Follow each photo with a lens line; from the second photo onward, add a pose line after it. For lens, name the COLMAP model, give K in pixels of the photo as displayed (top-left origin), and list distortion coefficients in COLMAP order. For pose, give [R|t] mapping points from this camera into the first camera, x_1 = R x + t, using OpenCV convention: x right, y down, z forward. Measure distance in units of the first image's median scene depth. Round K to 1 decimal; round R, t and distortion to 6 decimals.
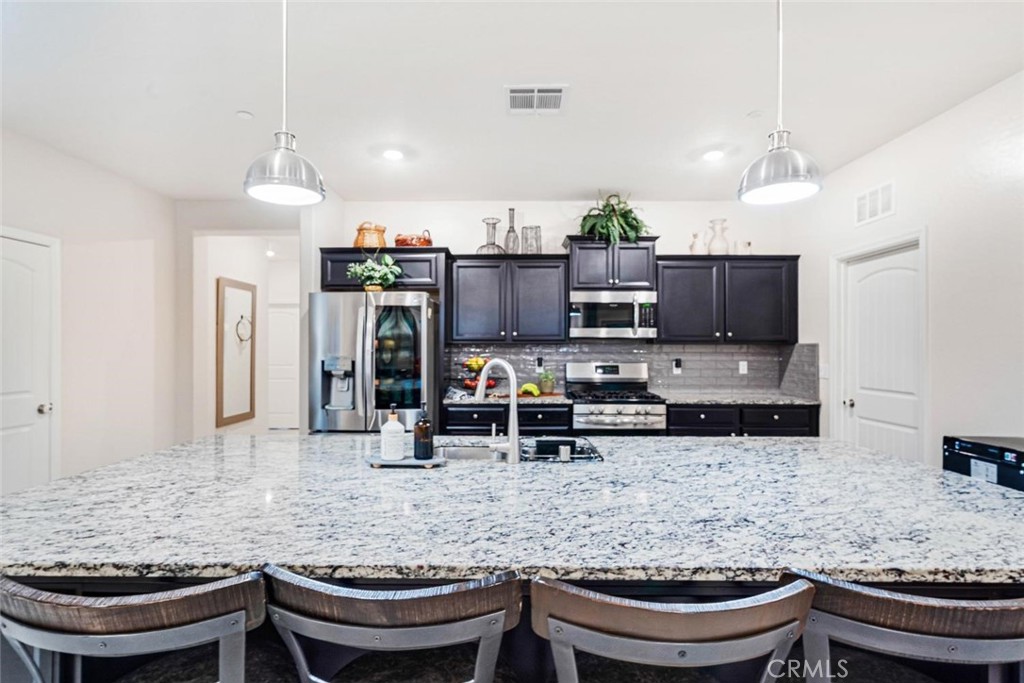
lens RADIAL K [[480.7, 0, 509.1], [0, 480.7, 348.3], [0, 0, 1]] dist [0.001155, 0.000500]
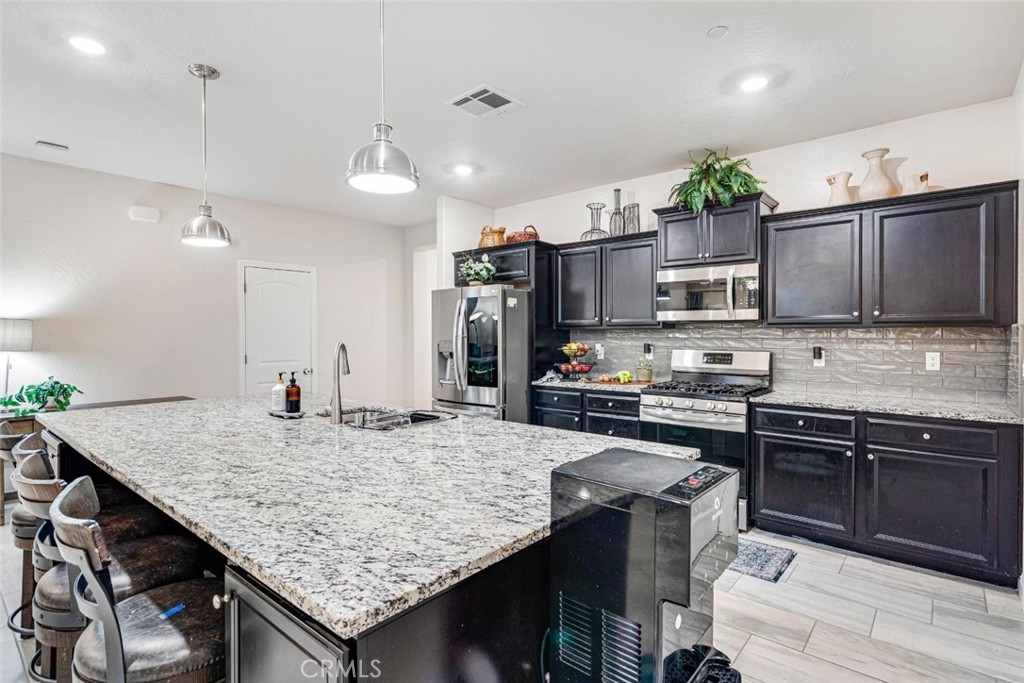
lens RADIAL K [[476.9, 0, 504.0], [0, 476.9, 335.4], [0, 0, 1]] dist [0.000271, 0.000194]
pose [[0.786303, -0.000773, -0.617841, 0.455958], [0.002850, 0.999993, 0.002376, 0.000553], [0.617835, -0.003629, 0.786300, 0.110473]]
